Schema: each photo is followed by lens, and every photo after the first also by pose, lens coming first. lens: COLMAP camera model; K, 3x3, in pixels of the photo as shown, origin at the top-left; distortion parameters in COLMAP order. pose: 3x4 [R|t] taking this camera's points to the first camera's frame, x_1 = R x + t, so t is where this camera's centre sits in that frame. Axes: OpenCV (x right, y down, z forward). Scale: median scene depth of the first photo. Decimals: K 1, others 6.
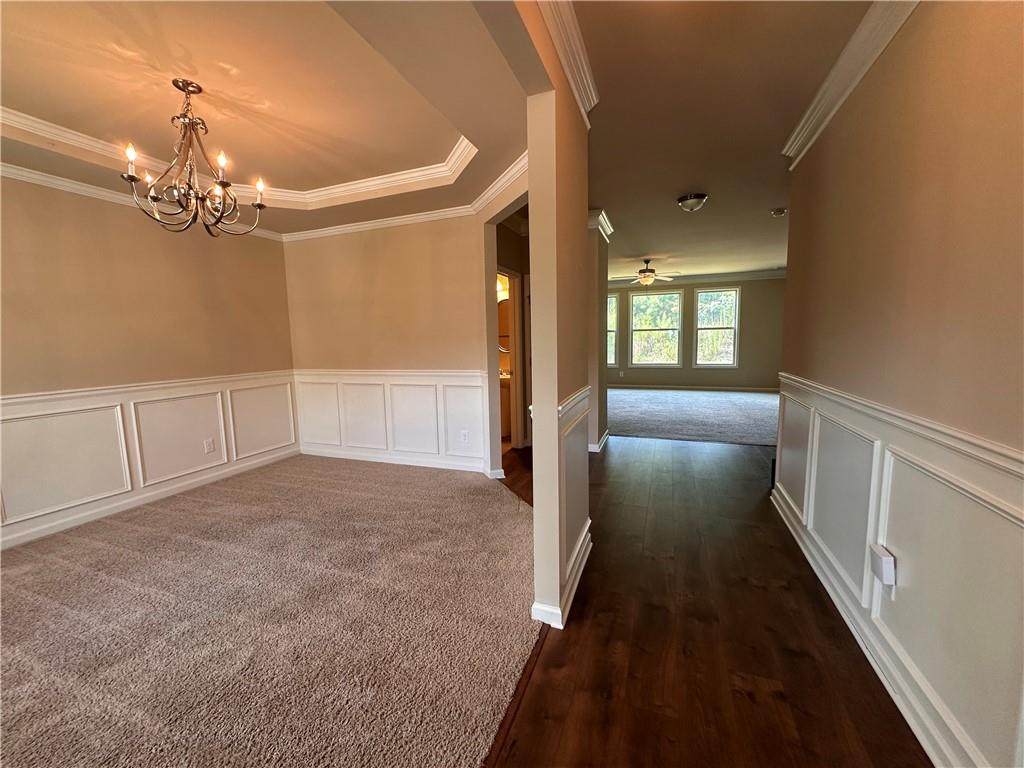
lens RADIAL K [[407.3, 0, 511.9], [0, 407.3, 383.0], [0, 0, 1]] dist [-0.003065, 0.000626]
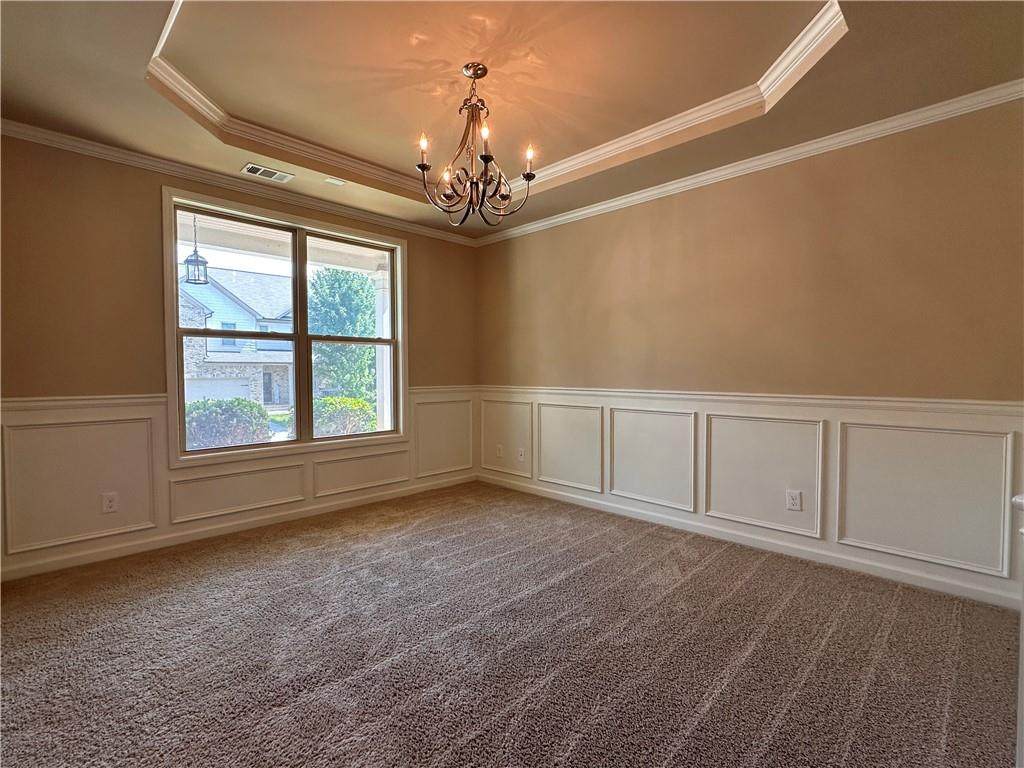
lens RADIAL K [[474.6, 0, 509.0], [0, 474.6, 384.8], [0, 0, 1]] dist [0.016186, 0.000355]
pose [[-0.409736, 0.042674, -0.911206, 0.147710], [-0.096734, 0.991240, 0.089920, -0.061394], [0.907061, 0.124988, -0.402019, 1.015297]]
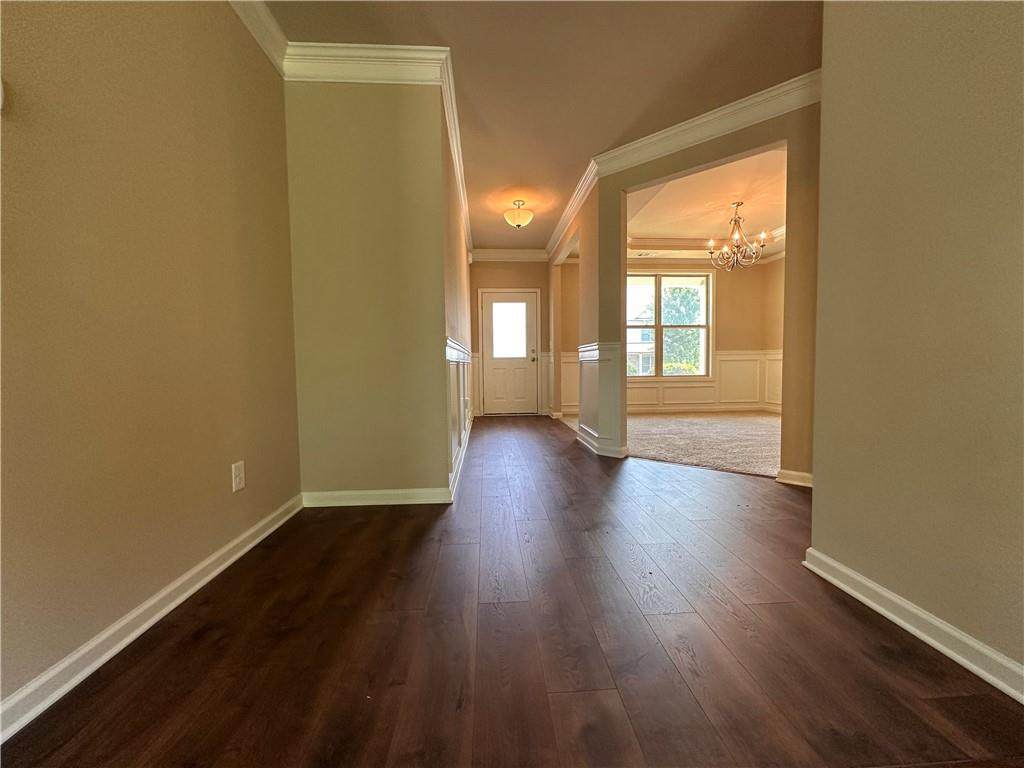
lens RADIAL K [[407.3, 0, 508.4], [0, 407.3, 378.8], [0, 0, 1]] dist [-0.003065, 0.000626]
pose [[-0.921990, 0.044790, -0.384615, 0.761473], [-0.020758, 0.986142, 0.164601, -0.084989], [0.386658, 0.159744, -0.908283, 1.662008]]
